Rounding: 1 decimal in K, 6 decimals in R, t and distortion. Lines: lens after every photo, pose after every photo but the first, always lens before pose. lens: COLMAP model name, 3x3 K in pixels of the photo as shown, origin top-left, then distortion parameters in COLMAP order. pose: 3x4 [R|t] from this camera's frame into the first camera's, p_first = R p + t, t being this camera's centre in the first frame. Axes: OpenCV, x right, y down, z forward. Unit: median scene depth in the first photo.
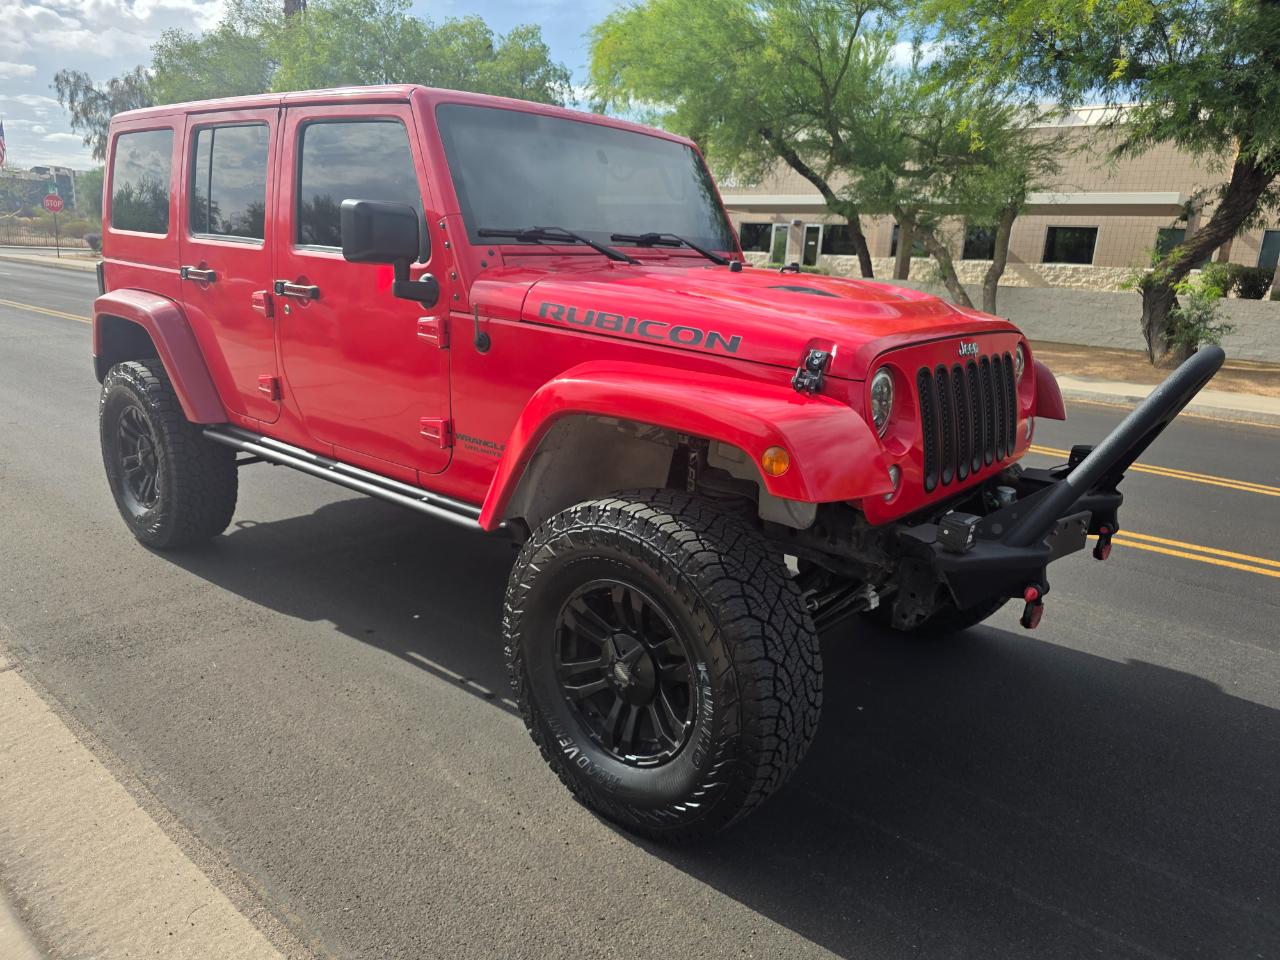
lens RADIAL K [[827.7, 0, 639.7], [0, 827.7, 495.7], [0, 0, 1]] dist [0.027954, -0.028099]
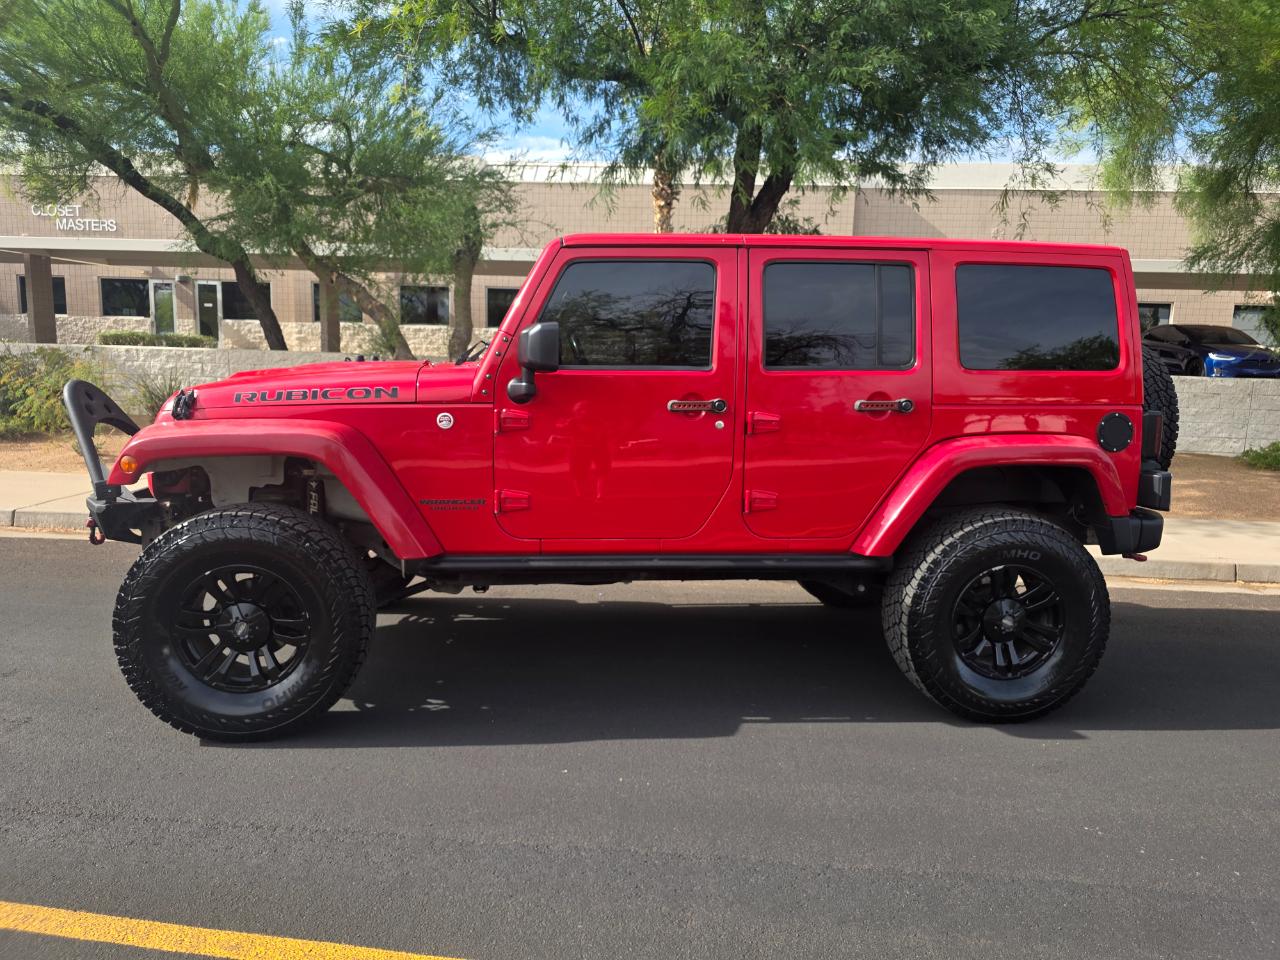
lens RADIAL K [[827.7, 0, 639.7], [0, 827.7, 495.7], [0, 0, 1]] dist [0.027954, -0.028099]
pose [[0.799923, -0.133422, 0.585083, 0.071579], [0.175972, 0.984263, -0.016137, -0.062753], [-0.573722, 0.115867, 0.810813, 0.220793]]
